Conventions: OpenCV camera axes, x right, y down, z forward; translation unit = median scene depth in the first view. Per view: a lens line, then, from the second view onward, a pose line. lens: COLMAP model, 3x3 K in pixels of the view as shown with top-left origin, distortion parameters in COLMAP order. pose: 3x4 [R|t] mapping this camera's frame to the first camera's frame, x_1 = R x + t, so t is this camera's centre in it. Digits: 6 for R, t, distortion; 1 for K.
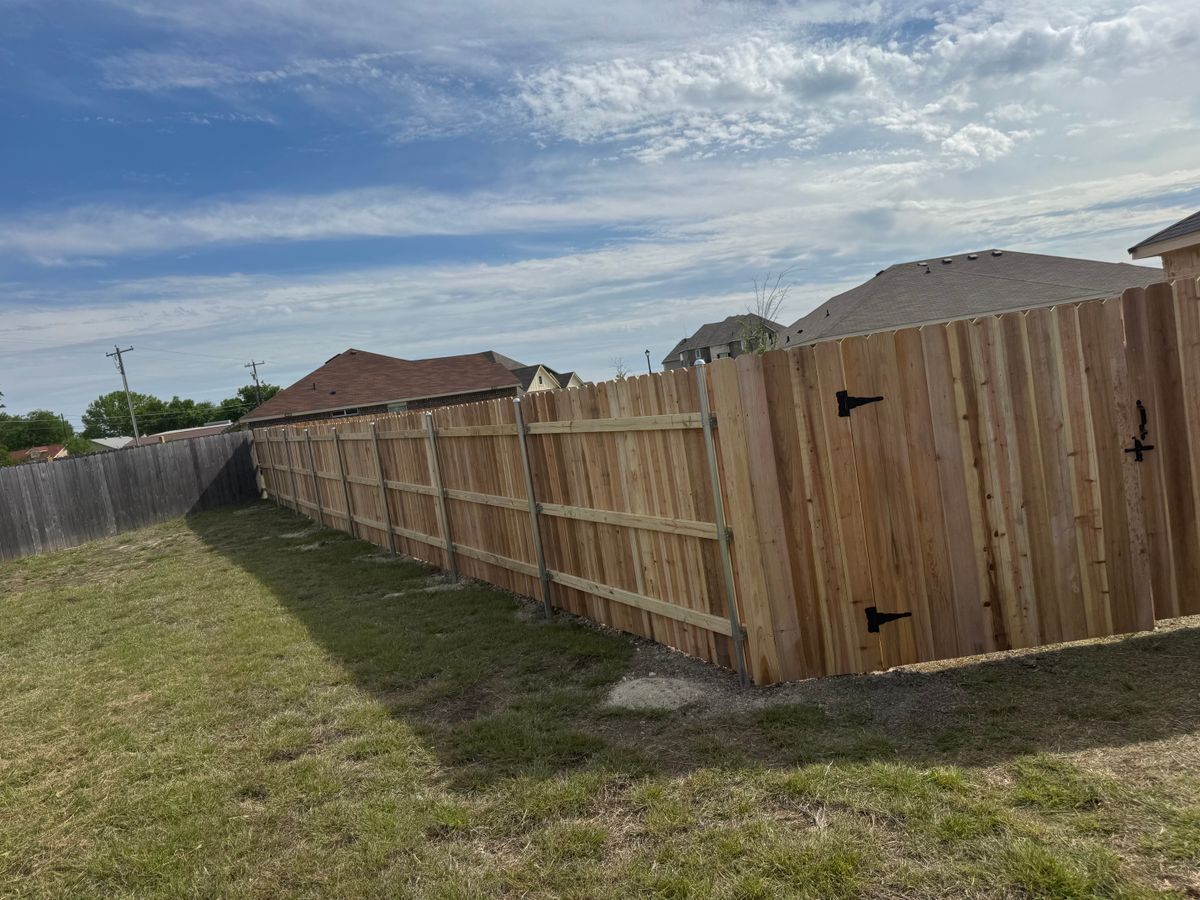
lens RADIAL K [[835.7, 0, 601.3], [0, 835.7, 444.7], [0, 0, 1]] dist [0.026827, -0.040006]
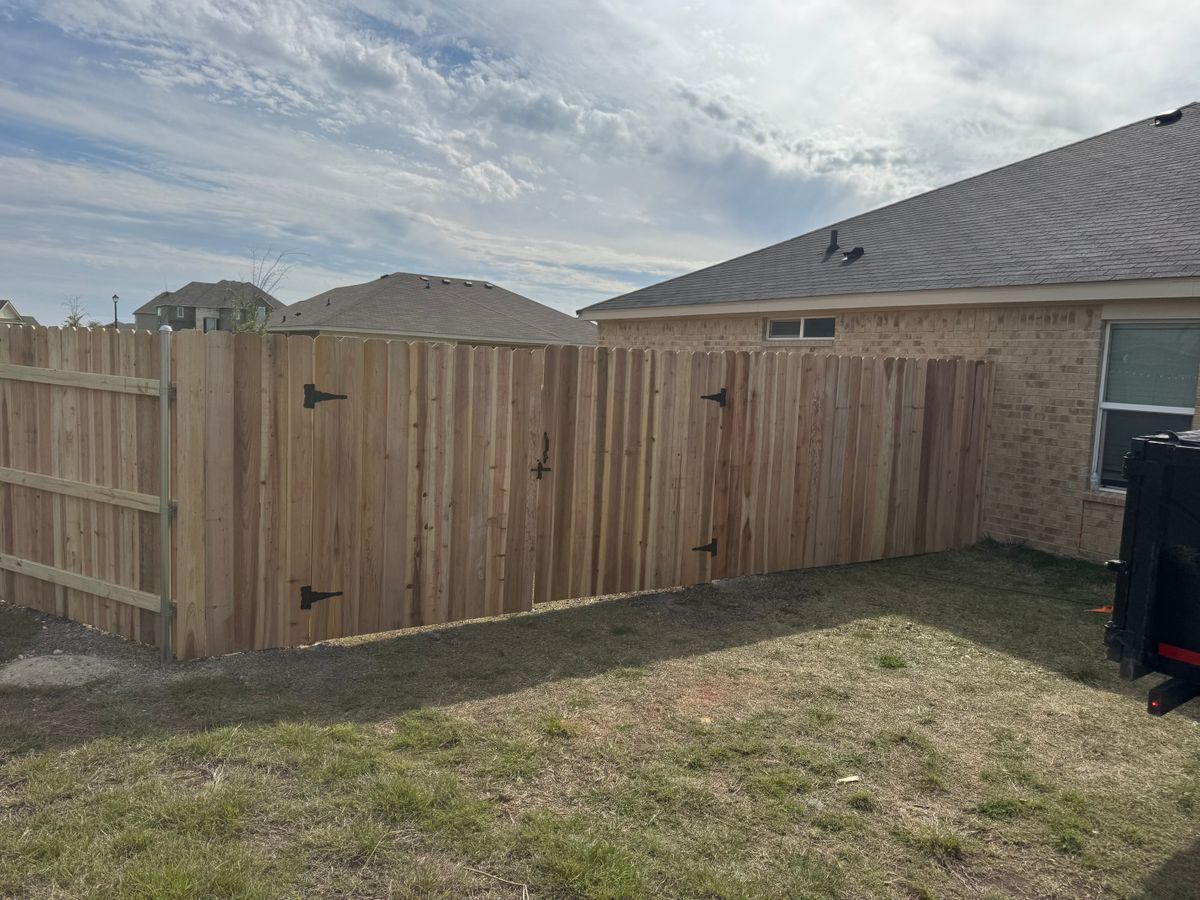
lens RADIAL K [[835.7, 0, 601.3], [0, 835.7, 444.7], [0, 0, 1]] dist [0.026827, -0.040006]
pose [[0.818766, 0.131156, 0.558945, 0.004690], [-0.135192, 0.990225, -0.034321, -0.000916], [-0.557983, -0.047463, 0.828494, -0.092803]]
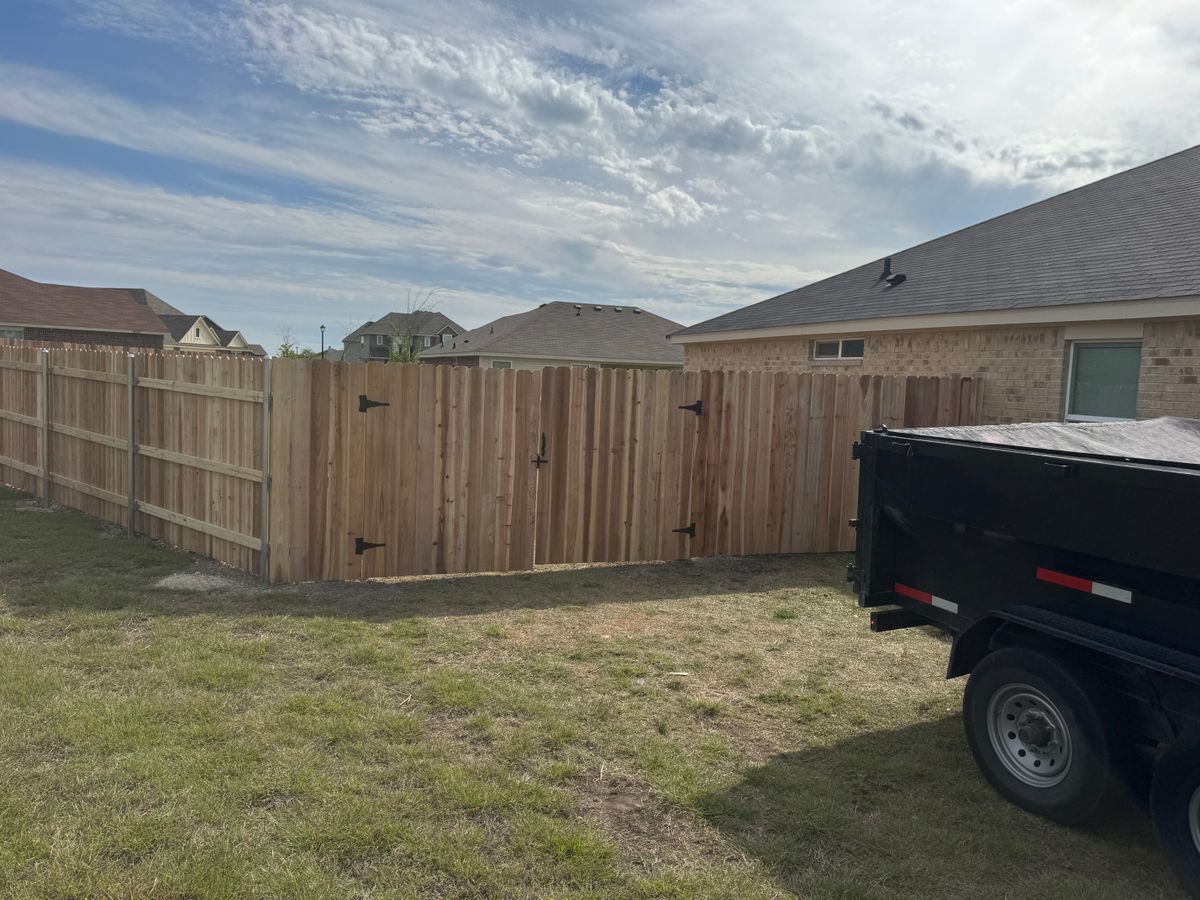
lens RADIAL K [[837.0, 0, 608.2], [0, 837.0, 438.1], [0, 0, 1]] dist [0.049111, -0.060809]
pose [[0.914517, 0.159047, 0.371972, 0.137208], [-0.156841, 0.986953, -0.036397, -0.000928], [-0.372908, -0.025055, 0.927530, -0.567718]]
